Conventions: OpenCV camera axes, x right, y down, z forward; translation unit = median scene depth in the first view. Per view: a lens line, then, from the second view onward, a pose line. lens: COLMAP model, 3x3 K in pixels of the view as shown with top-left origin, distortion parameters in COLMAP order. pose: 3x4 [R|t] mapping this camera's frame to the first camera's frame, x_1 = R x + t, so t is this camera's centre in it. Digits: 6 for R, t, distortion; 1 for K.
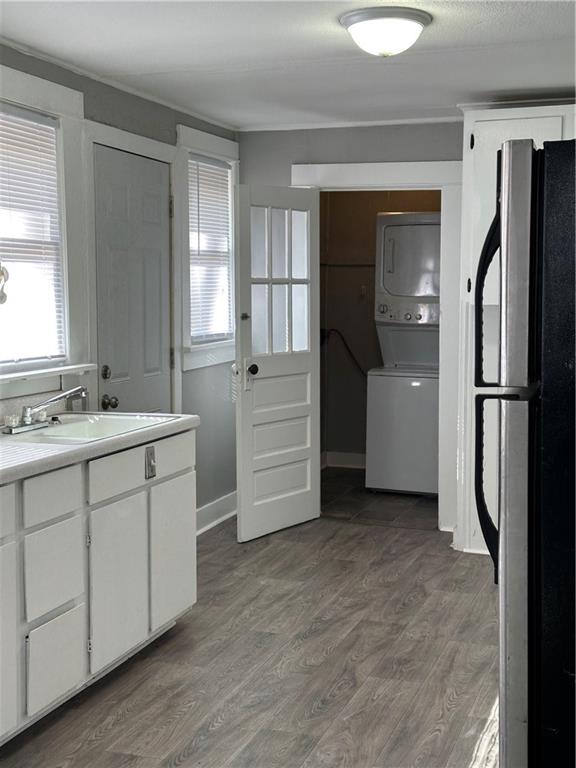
lens RADIAL K [[1098.9, 0, 288.9], [0, 1098.9, 391.1], [0, 0, 1]] dist [0.135430, 0.000000]
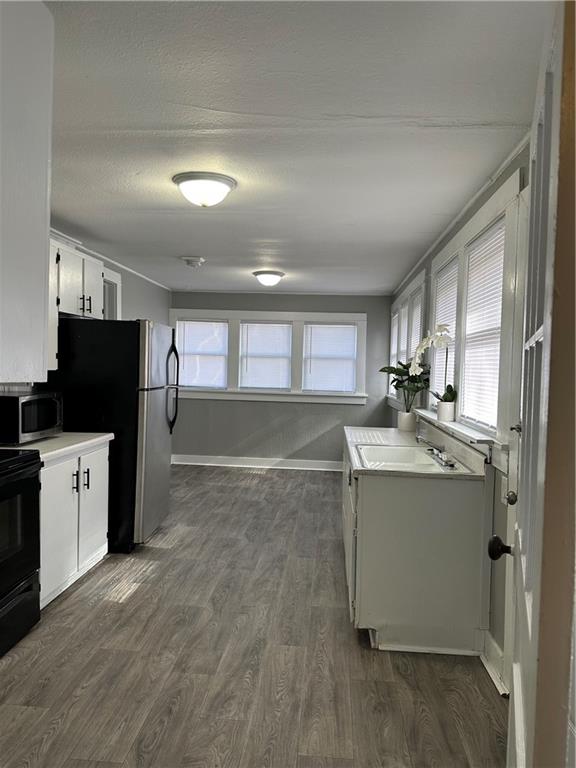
lens RADIAL K [[548.9, 0, 294.5], [0, 548.9, 381.3], [0, 0, 1]] dist [0.051243, -0.065210]
pose [[-0.967187, -0.012144, -0.253775, 0.138901], [-0.044099, 0.991720, 0.120611, -0.147681], [0.250209, 0.127844, -0.959714, 1.595897]]
